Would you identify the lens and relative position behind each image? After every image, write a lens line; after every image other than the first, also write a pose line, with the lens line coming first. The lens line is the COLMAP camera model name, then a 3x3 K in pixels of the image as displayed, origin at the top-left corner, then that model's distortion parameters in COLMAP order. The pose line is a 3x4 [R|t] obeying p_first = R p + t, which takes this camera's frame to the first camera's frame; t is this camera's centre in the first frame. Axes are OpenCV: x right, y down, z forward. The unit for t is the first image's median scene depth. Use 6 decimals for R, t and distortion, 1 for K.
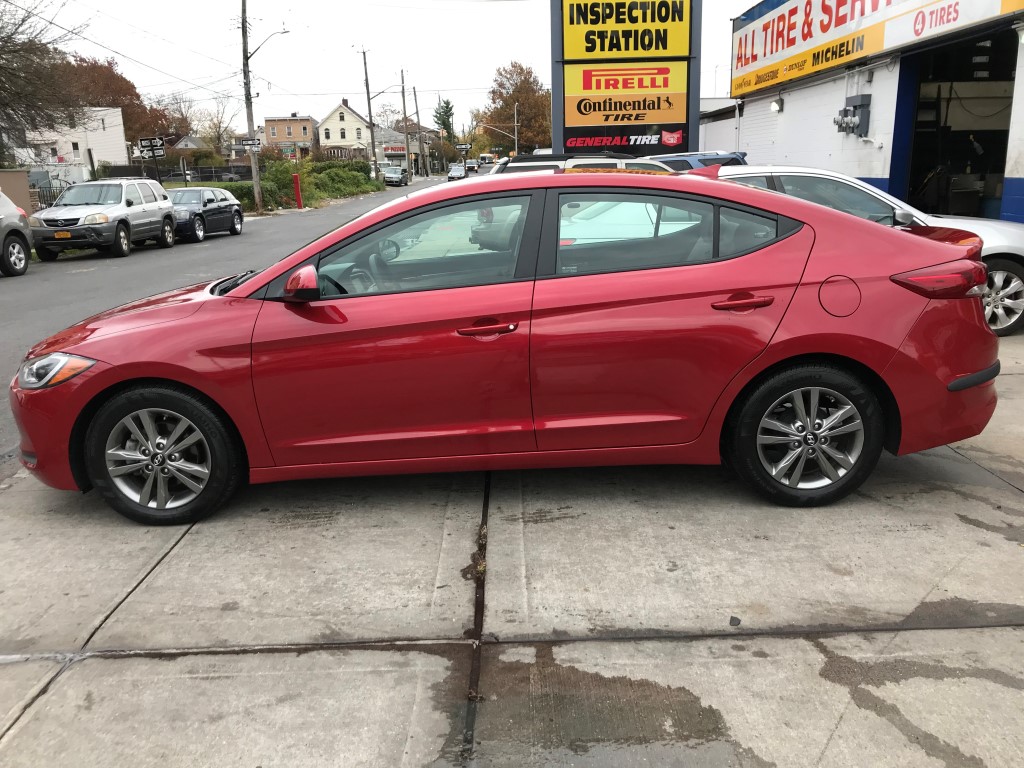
lens RADIAL K [[840.8, 0, 510.1], [0, 840.8, 386.5], [0, 0, 1]] dist [0.023737, -0.016479]
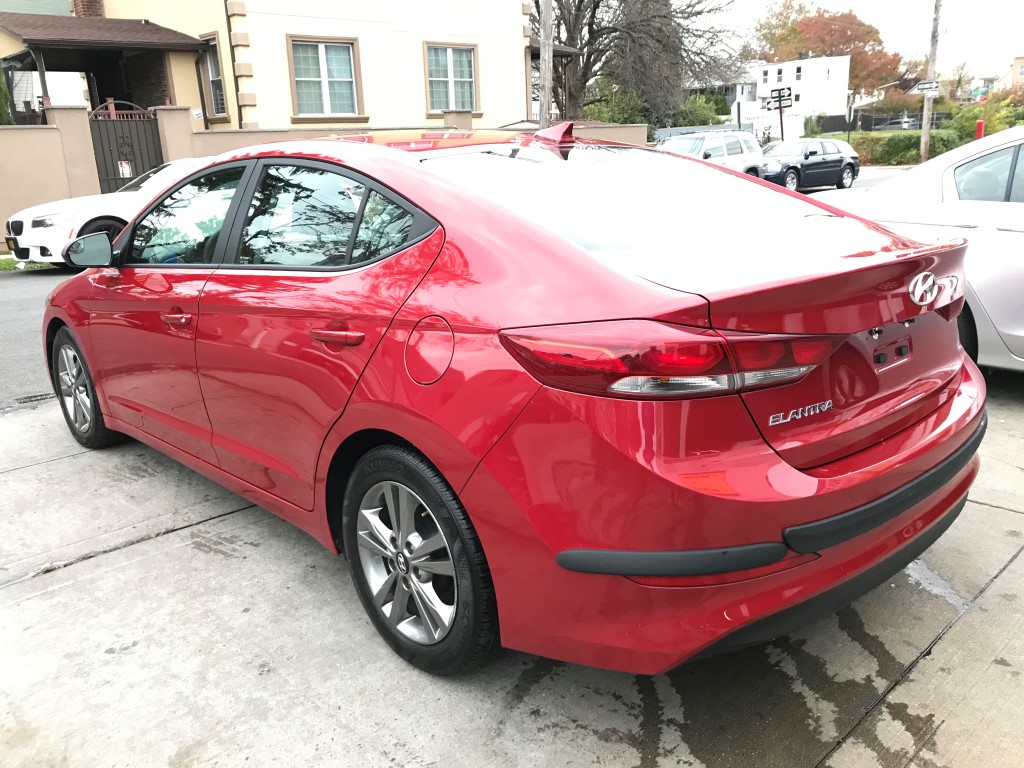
lens RADIAL K [[840.8, 0, 511.7], [0, 840.8, 383.7], [0, 0, 1]] dist [0.023737, -0.016479]
pose [[0.692053, 0.201205, -0.693238, 0.227058], [-0.163581, 0.979097, 0.120872, -0.044954], [0.703067, 0.029751, 0.710501, 0.163113]]
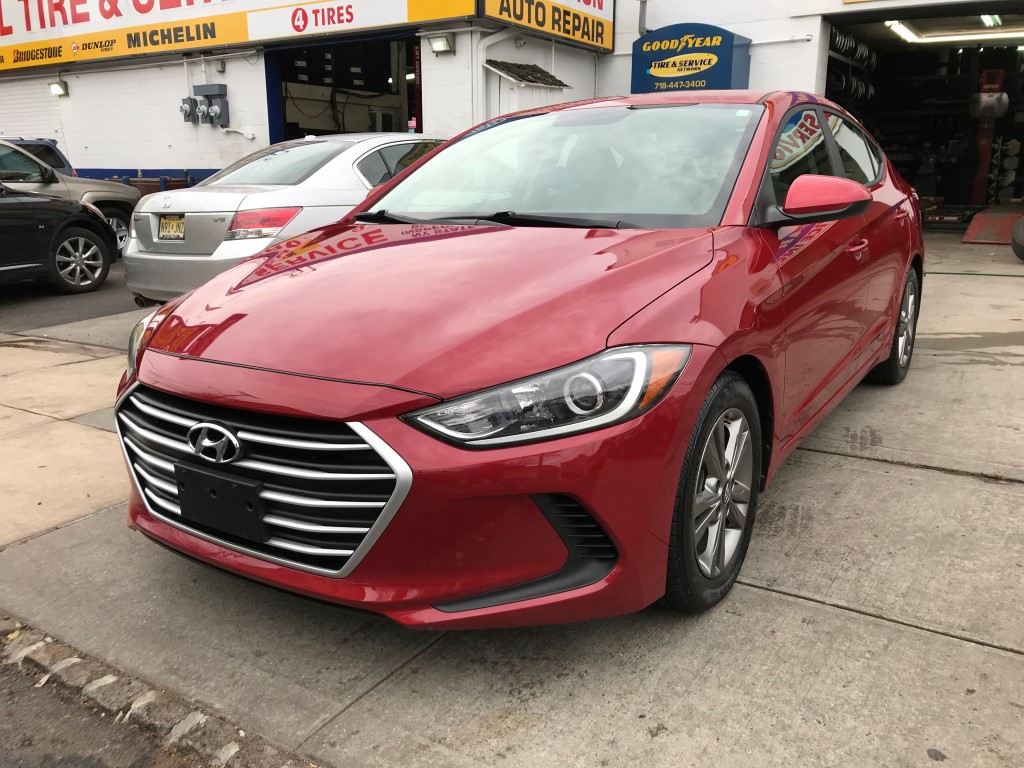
lens RADIAL K [[840.8, 0, 510.4], [0, 840.8, 384.2], [0, 0, 1]] dist [0.023737, -0.016479]
pose [[0.546386, -0.184446, 0.816971, -0.275845], [0.200366, 0.975910, 0.086325, -0.021678], [-0.813213, 0.116527, 0.570181, 0.211108]]
